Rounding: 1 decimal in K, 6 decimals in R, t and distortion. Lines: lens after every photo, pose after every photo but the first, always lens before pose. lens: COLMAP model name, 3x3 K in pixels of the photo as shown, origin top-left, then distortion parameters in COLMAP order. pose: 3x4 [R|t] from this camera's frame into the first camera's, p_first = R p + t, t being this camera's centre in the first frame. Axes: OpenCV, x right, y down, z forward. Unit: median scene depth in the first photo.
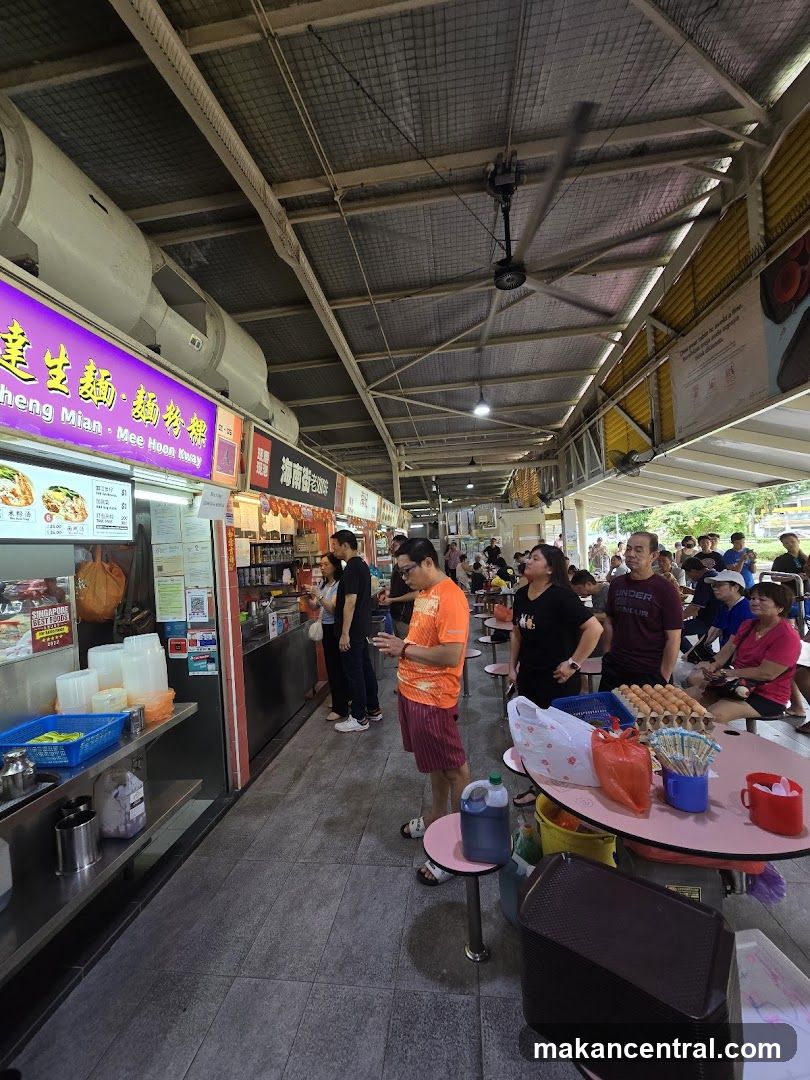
lens RADIAL K [[441.1, 0, 404.0], [0, 441.1, 544.0], [0, 0, 1]] dist [-0.000184, -0.001121]
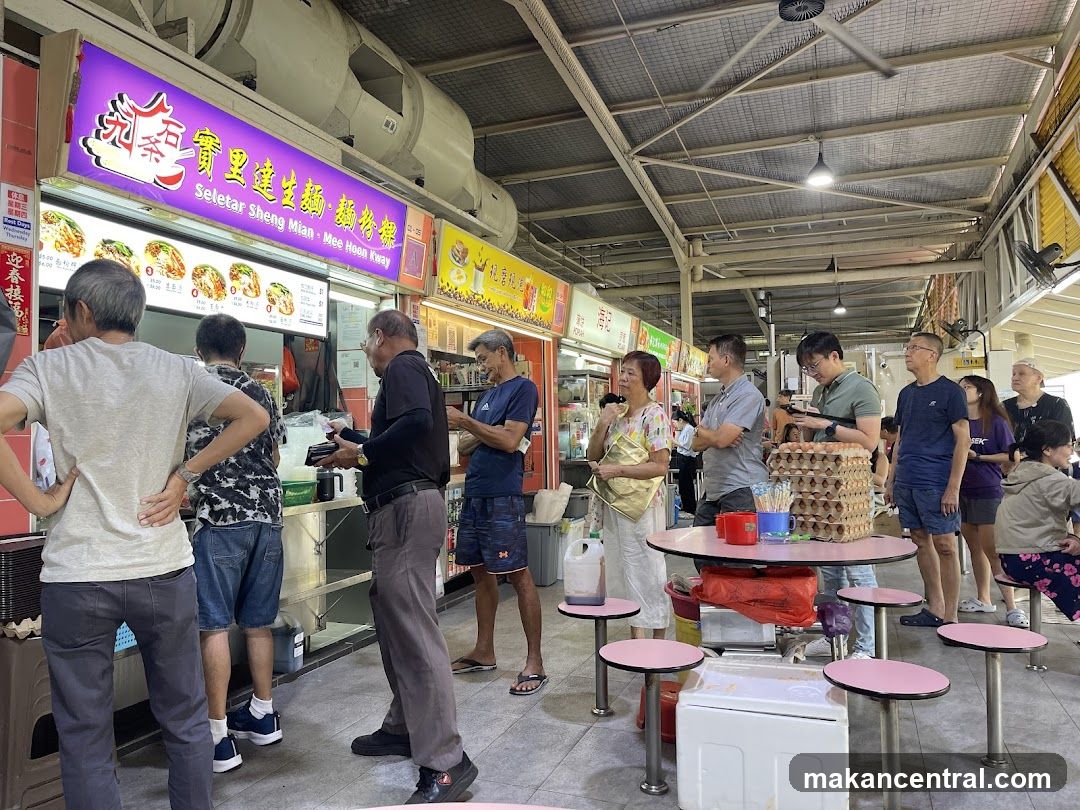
lens RADIAL K [[798.6, 0, 534.9], [0, 798.6, 399.3], [0, 0, 1]] dist [0.061740, -0.059714]
pose [[0.969756, 0.040654, -0.240668, 0.326654], [-0.045735, 0.998832, -0.015560, 0.142458], [0.239755, 0.026097, 0.970483, -0.714092]]
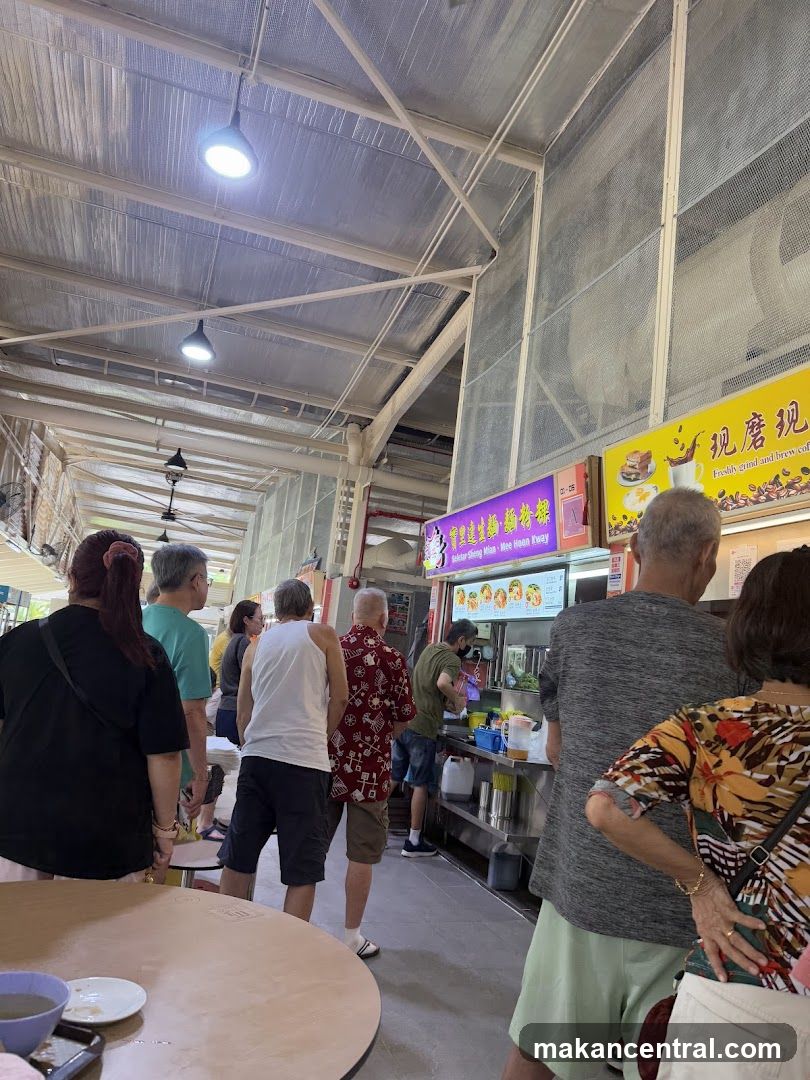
lens RADIAL K [[754.9, 0, 404.0], [0, 754.9, 538.8], [0, 0, 1]] dist [-0.003393, -0.000173]
pose [[-0.894206, -0.109474, -0.434065, 0.643600], [-0.048639, 0.987656, -0.148893, 0.105141], [0.445006, -0.112028, -0.888492, 2.519910]]
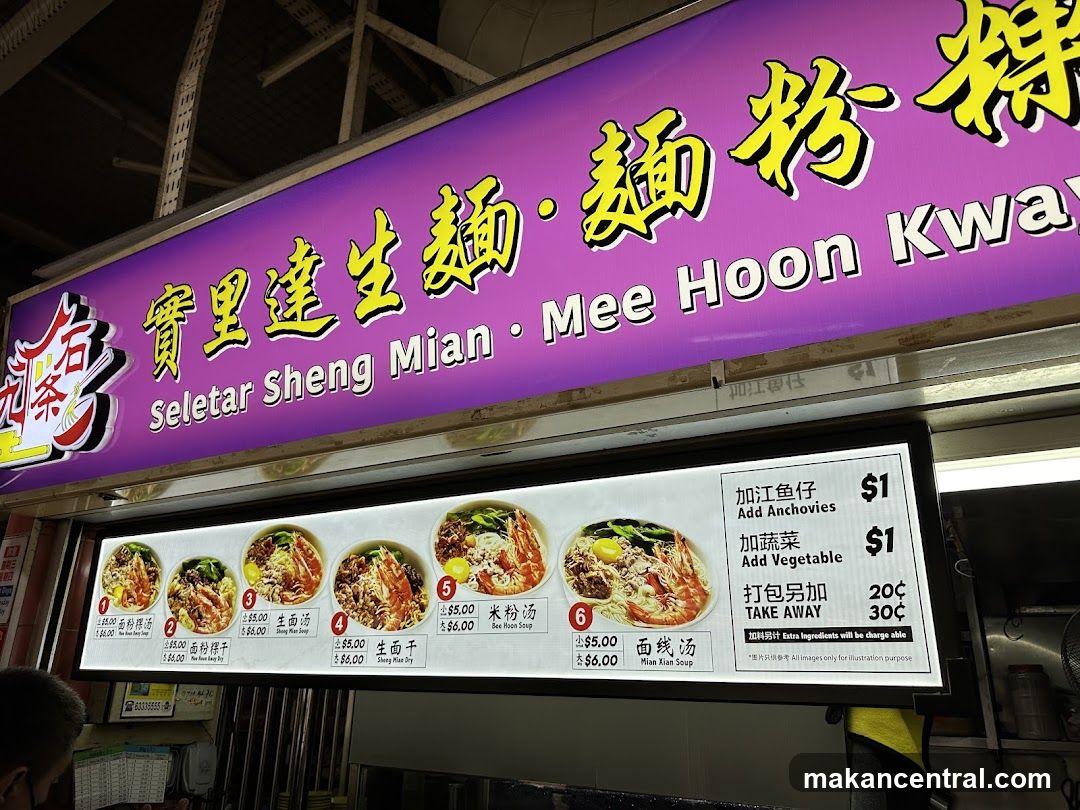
lens RADIAL K [[768.4, 0, 535.7], [0, 768.4, 402.8], [0, 0, 1]] dist [0.056765, -0.067856]
pose [[-0.405716, -0.263178, -0.875290, -0.148485], [0.010742, 0.956209, -0.292488, -0.032323], [0.913936, -0.128069, -0.385122, 0.933934]]
